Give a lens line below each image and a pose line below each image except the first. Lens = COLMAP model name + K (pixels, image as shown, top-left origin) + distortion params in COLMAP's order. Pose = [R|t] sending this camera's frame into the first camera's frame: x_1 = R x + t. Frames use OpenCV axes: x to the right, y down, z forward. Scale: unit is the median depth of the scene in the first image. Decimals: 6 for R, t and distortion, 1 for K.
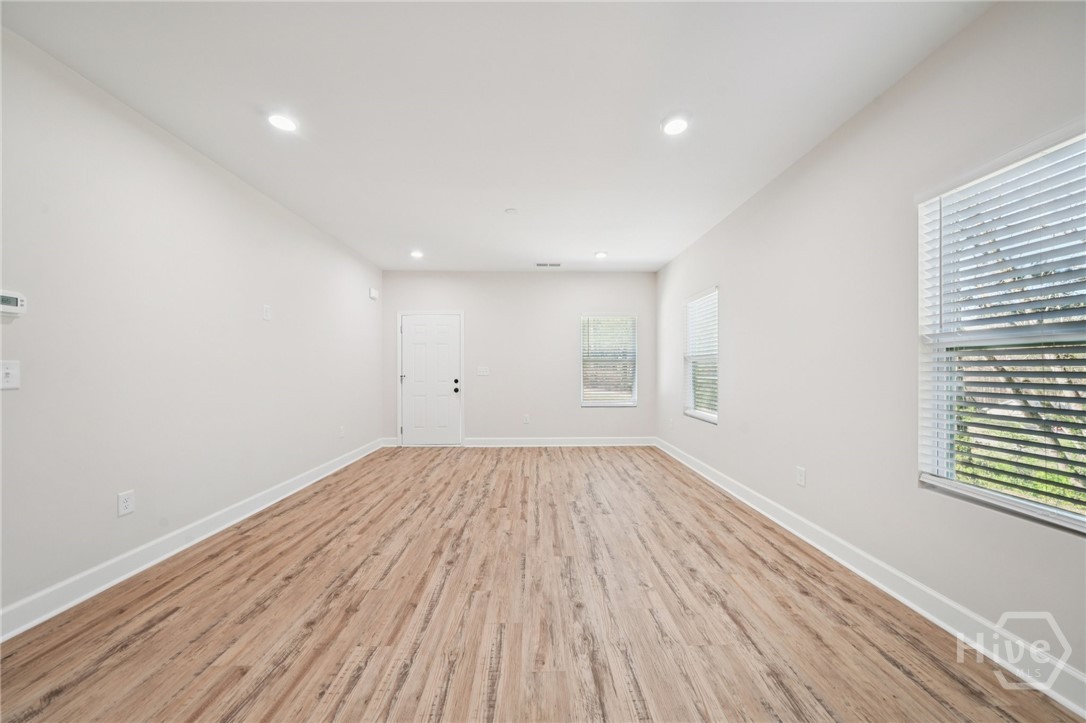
lens RADIAL K [[372.6, 0, 542.7], [0, 372.6, 372.5], [0, 0, 1]] dist [-0.004320, 0.000195]
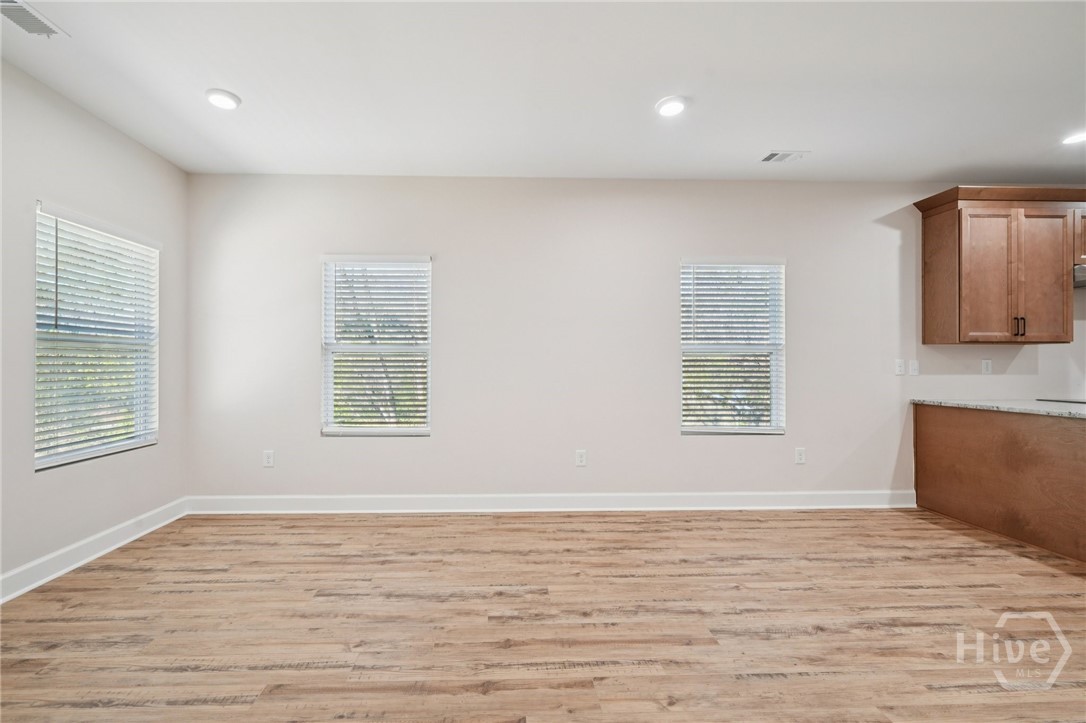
lens RADIAL K [[451.0, 0, 509.3], [0, 451.0, 364.7], [0, 0, 1]] dist [-0.001002, -0.000013]
pose [[-0.006480, 0.001345, 0.999978, -0.710020], [0.007530, 0.999971, -0.001296, -0.006492], [-0.999951, 0.007521, -0.006490, 1.269660]]
